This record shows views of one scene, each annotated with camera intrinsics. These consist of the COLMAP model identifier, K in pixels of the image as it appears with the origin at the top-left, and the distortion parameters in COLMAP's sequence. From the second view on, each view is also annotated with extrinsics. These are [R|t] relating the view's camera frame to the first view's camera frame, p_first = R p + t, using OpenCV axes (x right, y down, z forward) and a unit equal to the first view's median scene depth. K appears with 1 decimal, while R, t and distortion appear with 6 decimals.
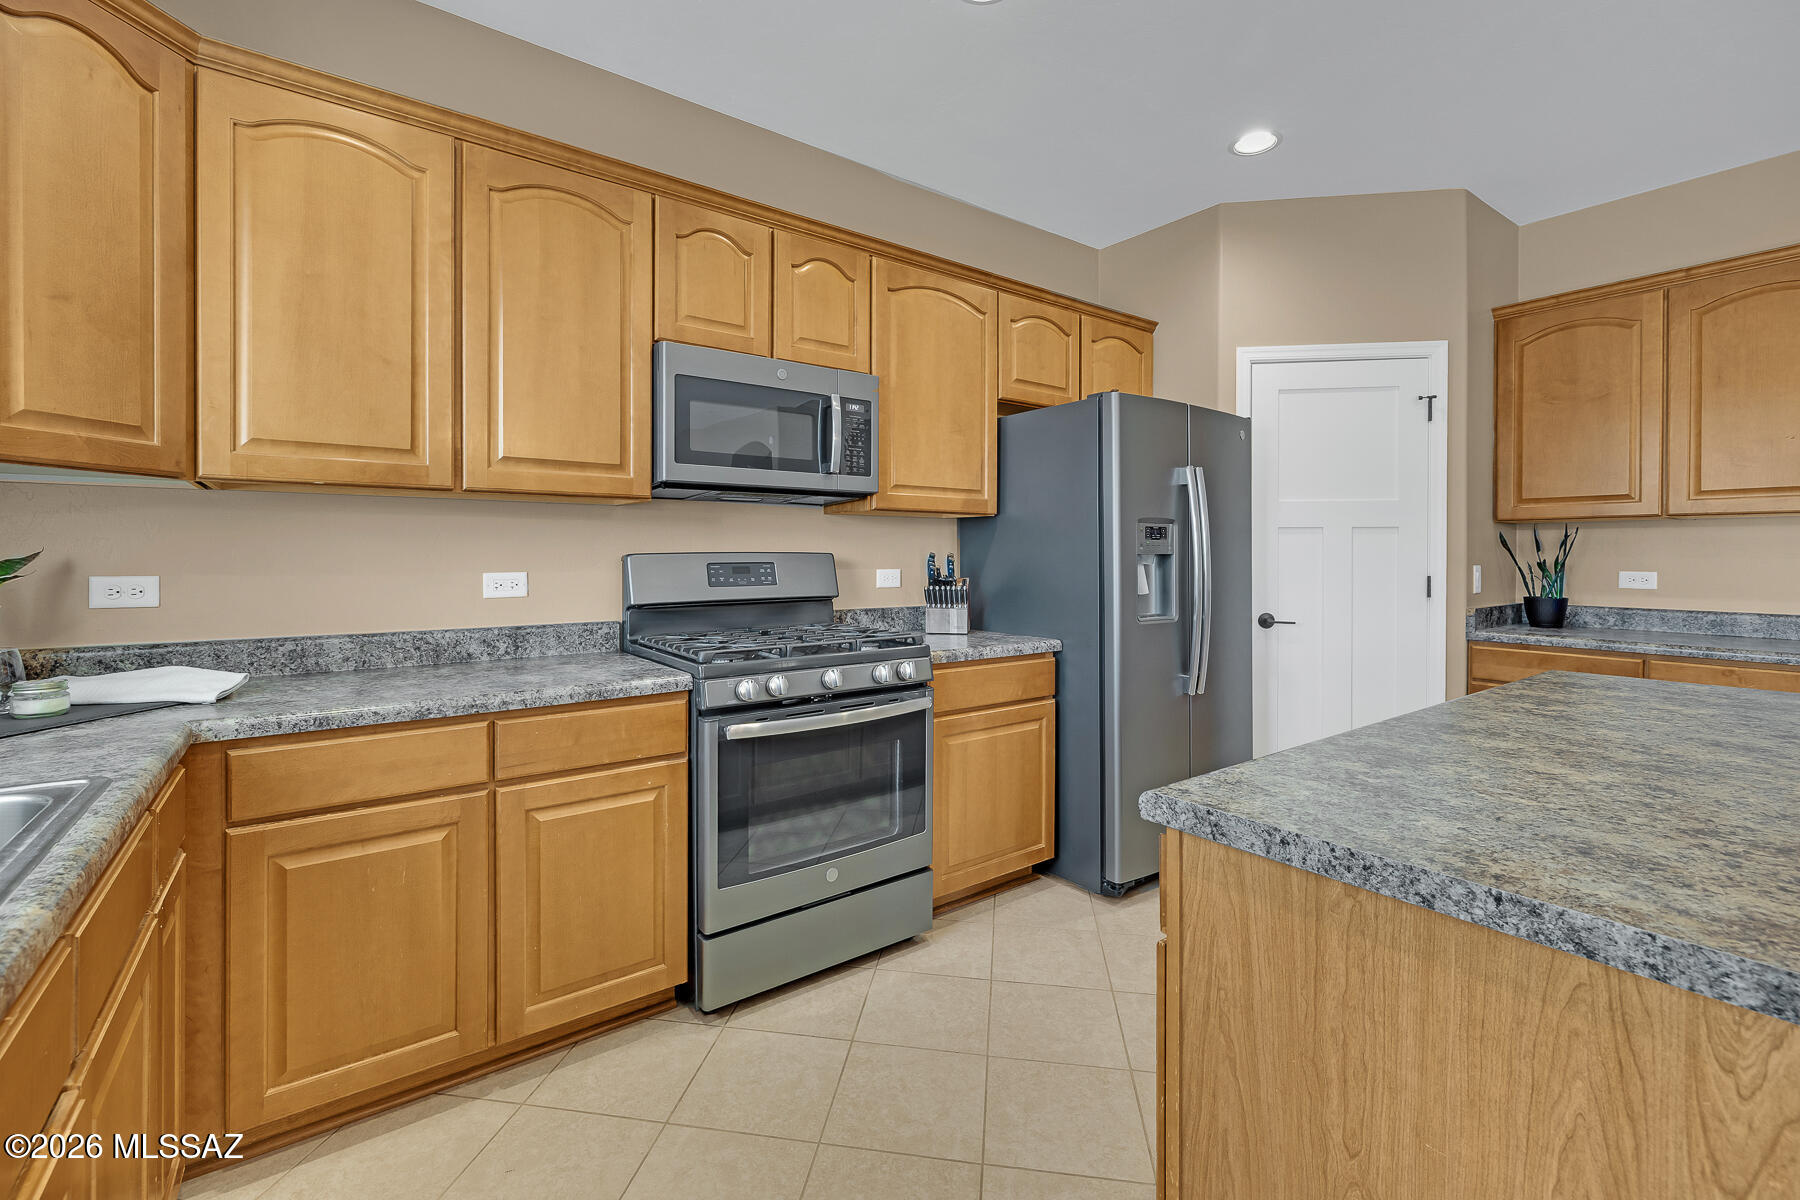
lens RADIAL K [[763.6, 0, 880.3], [0, 763.6, 562.0], [0, 0, 1]] dist [-0.000906, -0.000687]
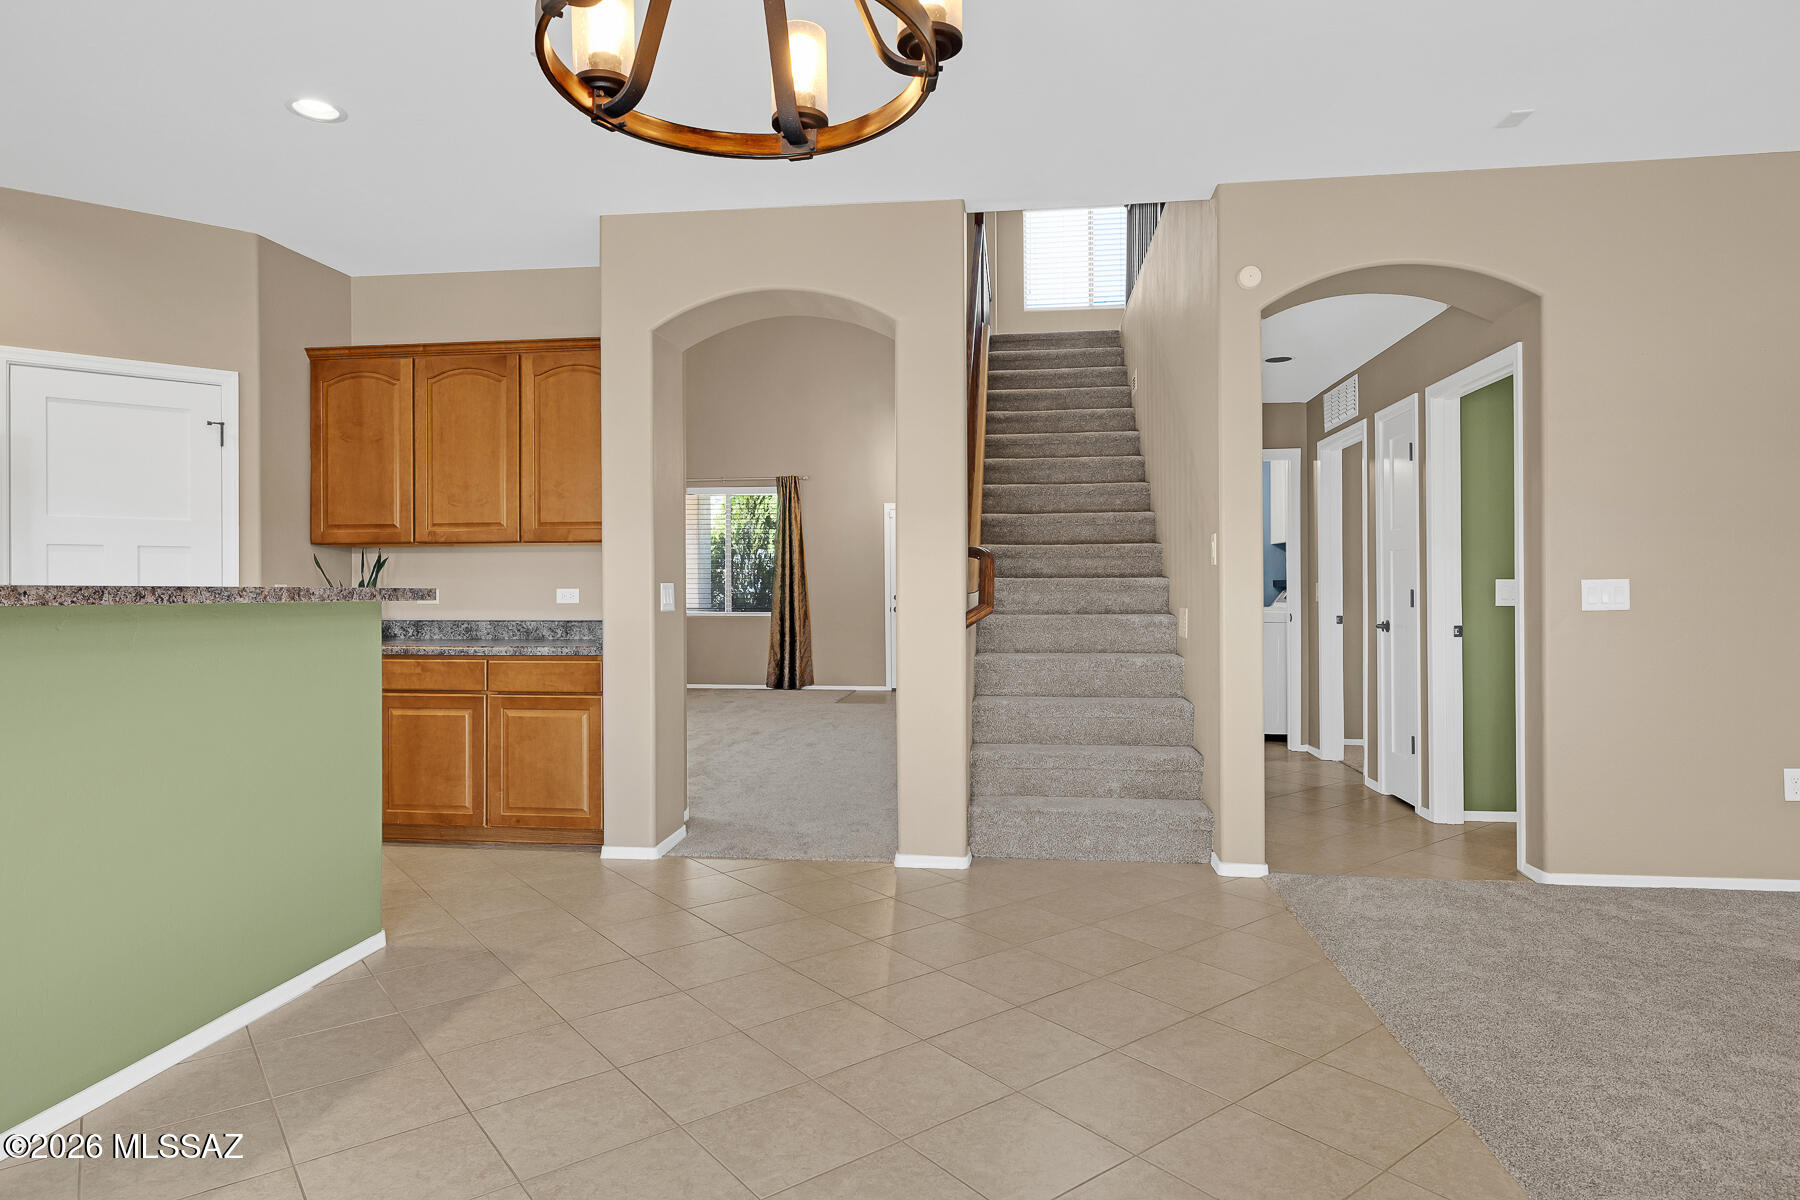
lens RADIAL K [[1029.1, 0, 877.3], [0, 1029.1, 584.1], [0, 0, 1]] dist [0.007168, -0.002638]
pose [[0.686664, -0.000140, 0.726975, 0.419182], [0.013006, 0.999842, -0.012092, 0.044750], [-0.726858, 0.017758, 0.686558, -0.839183]]
